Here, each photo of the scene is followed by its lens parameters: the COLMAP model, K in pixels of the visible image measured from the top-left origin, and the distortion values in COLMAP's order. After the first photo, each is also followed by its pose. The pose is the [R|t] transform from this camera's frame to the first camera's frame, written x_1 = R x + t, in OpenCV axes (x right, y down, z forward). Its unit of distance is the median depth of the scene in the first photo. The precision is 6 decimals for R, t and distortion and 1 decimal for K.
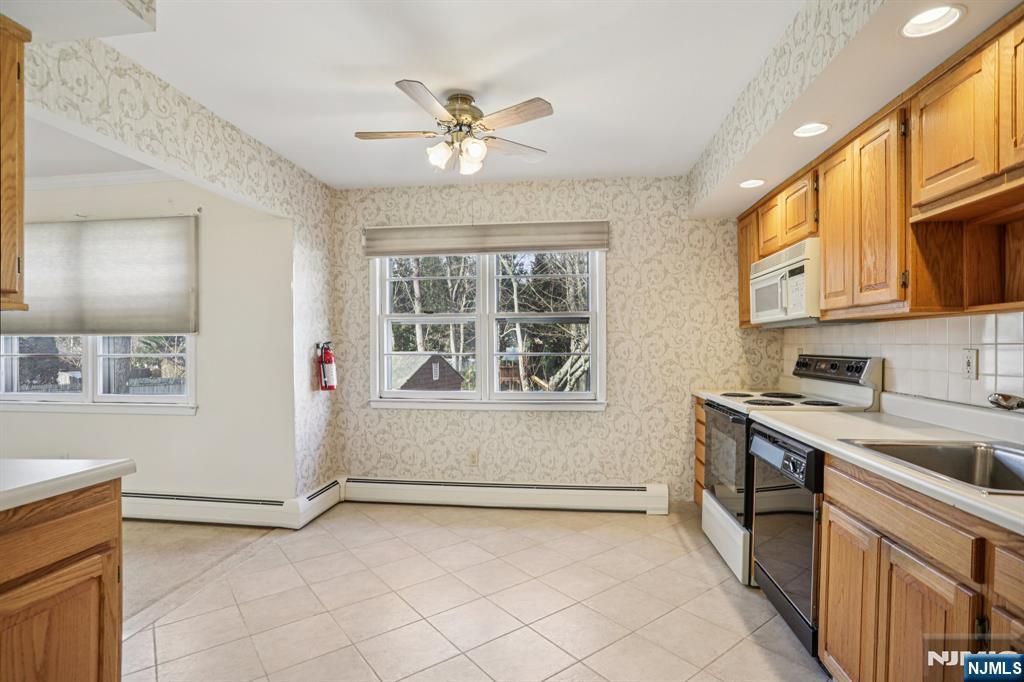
lens RADIAL K [[503.3, 0, 515.8], [0, 503.3, 358.3], [0, 0, 1]] dist [-0.073411, 0.029044]
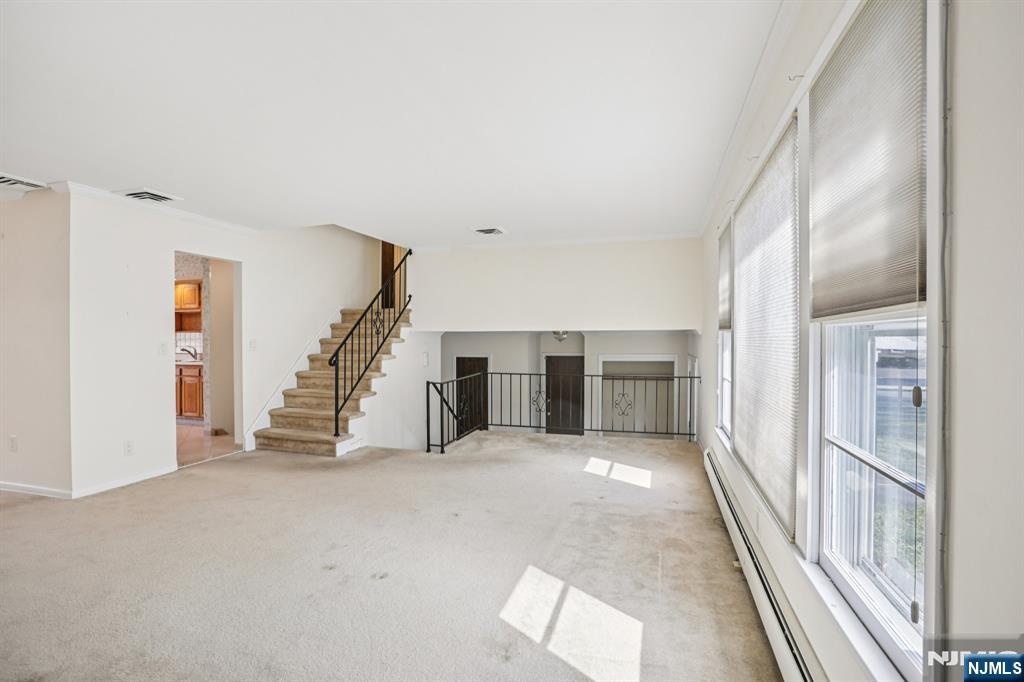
lens RADIAL K [[497.8, 0, 505.8], [0, 497.8, 341.3], [0, 0, 1]] dist [-0.073411, 0.029466]
pose [[0.181015, -0.002953, 0.983476, -1.511133], [0.026526, 0.999646, -0.001881, 0.040707], [-0.983122, 0.026428, 0.181030, -1.461835]]
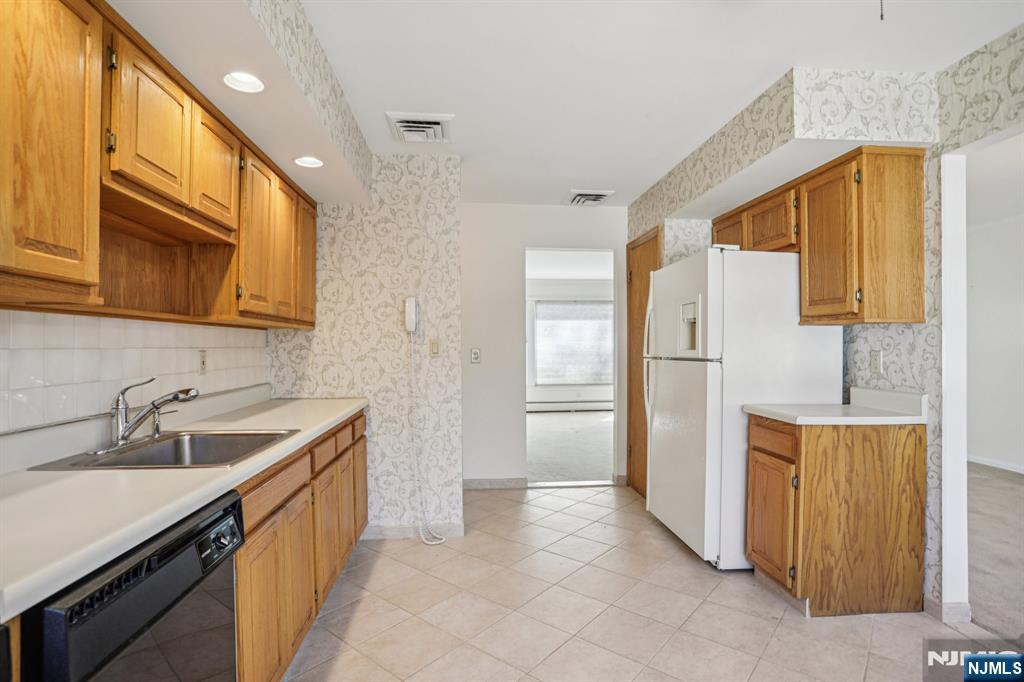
lens RADIAL K [[504.2, 0, 507.4], [0, 504.2, 345.4], [0, 0, 1]] dist [-0.072396, 0.032589]
pose [[-0.980535, 0.005862, -0.196257, 0.181039], [0.001084, 0.999701, 0.024442, -0.026112], [0.196342, 0.023754, -0.980248, 0.943786]]
